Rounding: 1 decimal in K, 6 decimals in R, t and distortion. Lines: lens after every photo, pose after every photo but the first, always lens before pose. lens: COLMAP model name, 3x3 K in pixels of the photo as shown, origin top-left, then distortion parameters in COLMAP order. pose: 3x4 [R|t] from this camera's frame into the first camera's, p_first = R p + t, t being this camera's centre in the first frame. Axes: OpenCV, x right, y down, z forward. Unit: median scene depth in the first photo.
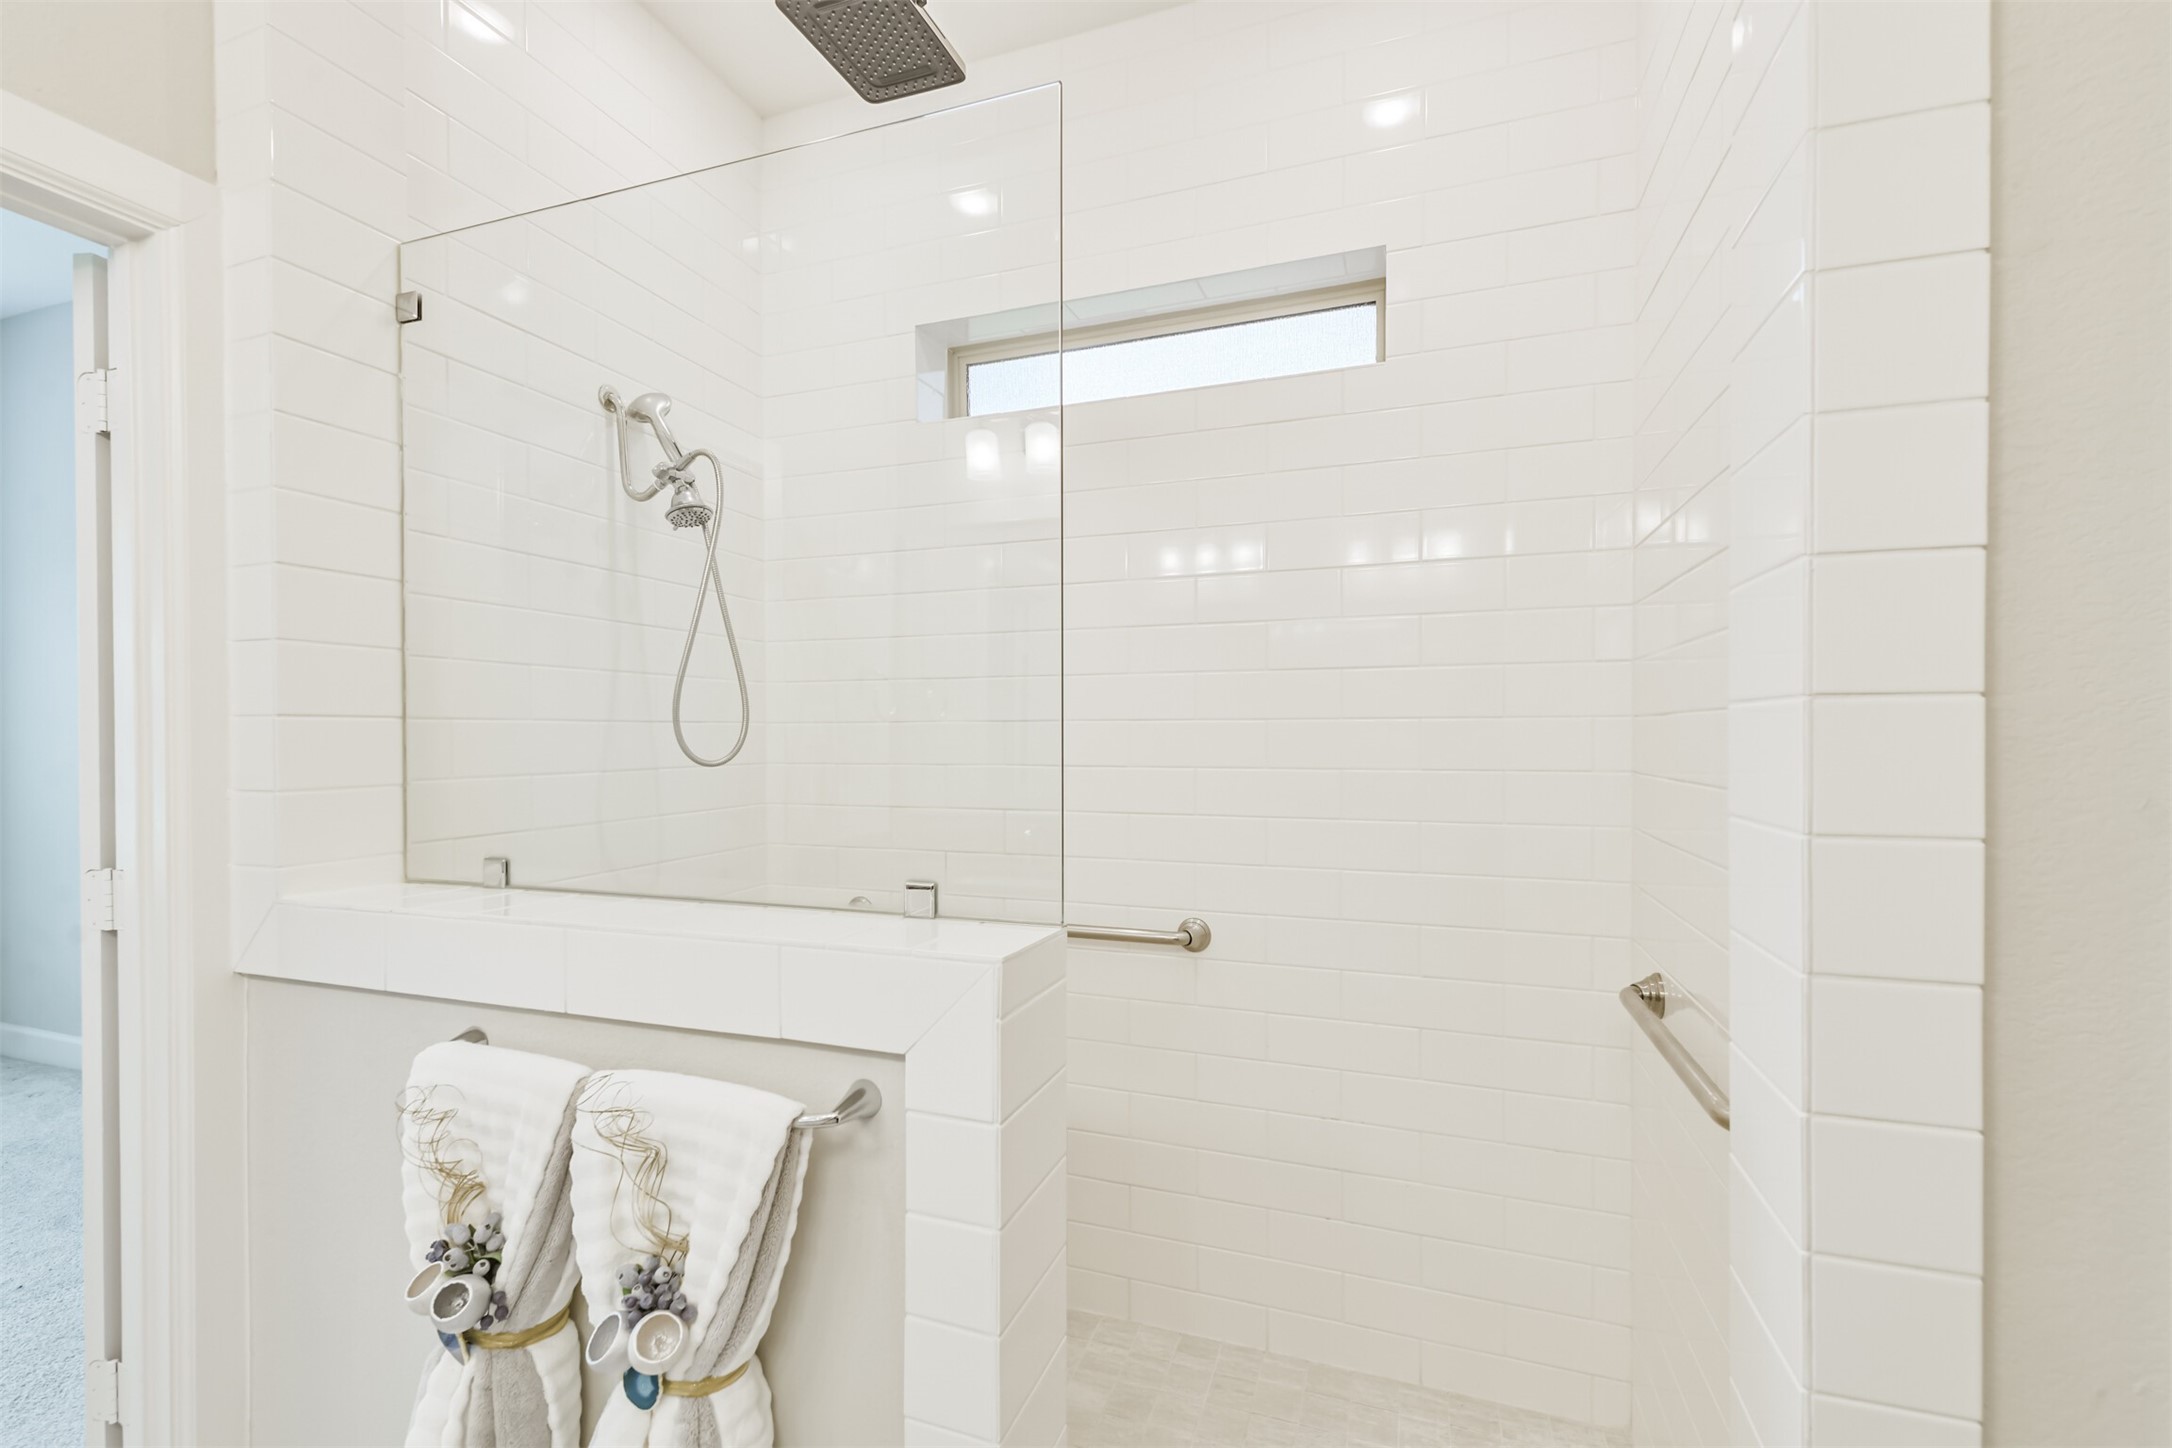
lens RADIAL K [[919.6, 0, 1091.8], [0, 919.6, 739.6], [0, 0, 1]] dist [0.021711, -0.005316]
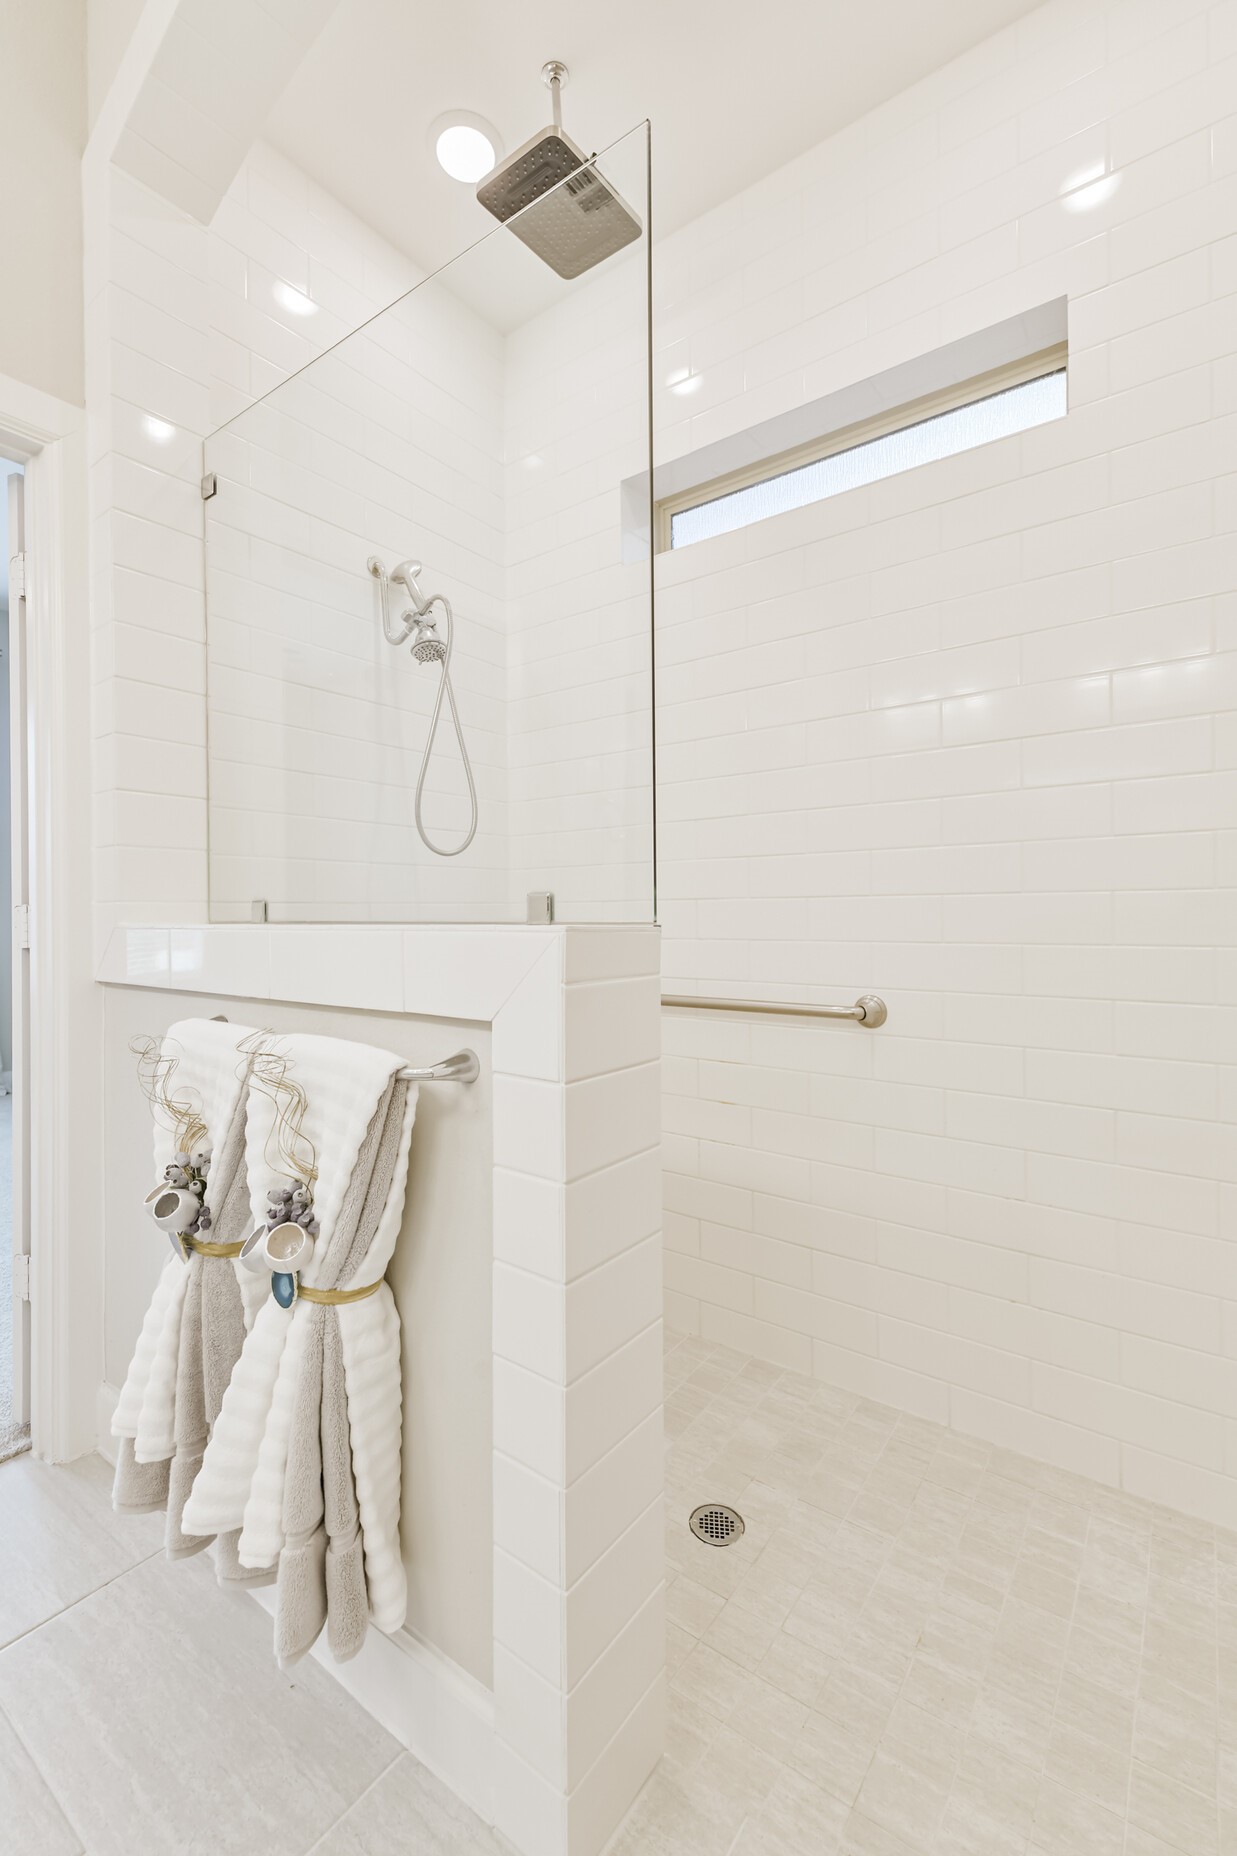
lens RADIAL K [[785.8, 0, 628.9], [0, 785.8, 910.4], [0, 0, 1]] dist [0.021711, -0.005316]
pose [[0.957547, -0.009469, -0.288120, 0.156225], [0.006449, 0.999914, -0.011431, 0.155988], [0.288204, 0.009088, 0.957526, 0.108539]]
